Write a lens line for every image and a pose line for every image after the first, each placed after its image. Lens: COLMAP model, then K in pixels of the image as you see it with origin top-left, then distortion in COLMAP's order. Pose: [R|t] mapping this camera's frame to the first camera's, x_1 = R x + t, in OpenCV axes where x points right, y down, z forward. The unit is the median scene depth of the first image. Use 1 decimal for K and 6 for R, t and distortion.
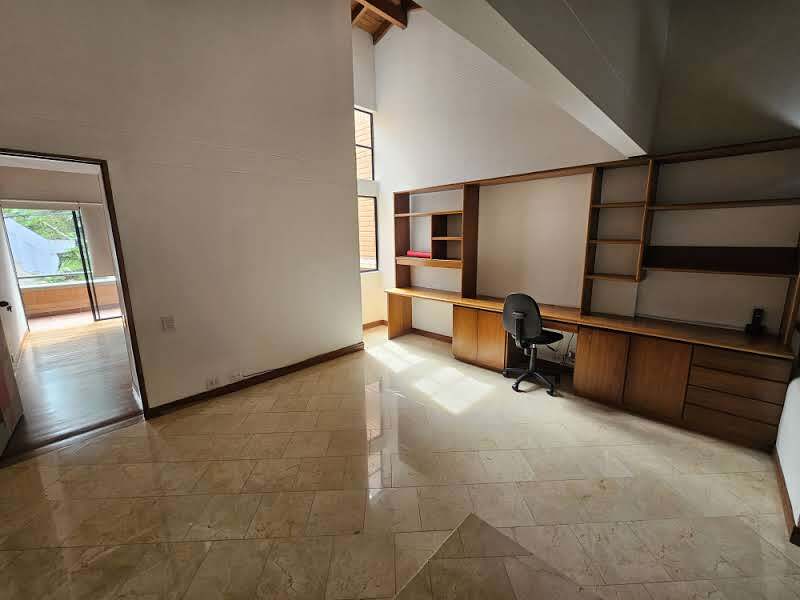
lens RADIAL K [[327.4, 0, 397.5], [0, 327.4, 295.2], [0, 0, 1]] dist [-0.001383, -0.000141]
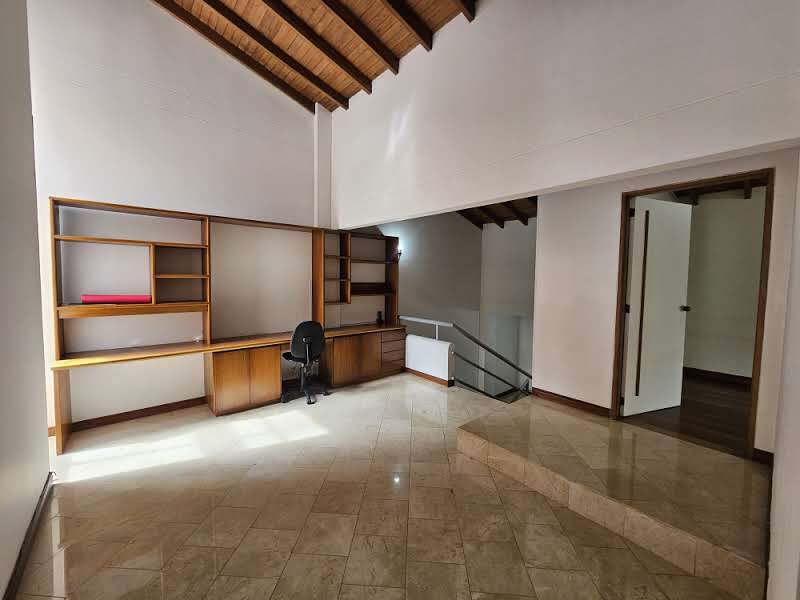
lens RADIAL K [[327.4, 0, 397.5], [0, 327.4, 295.2], [0, 0, 1]] dist [-0.001383, -0.000141]
pose [[0.097915, -0.040467, 0.994372, -0.765501], [0.169246, 0.985295, 0.023432, -0.070294], [-0.980698, 0.165999, 0.103324, 0.503761]]
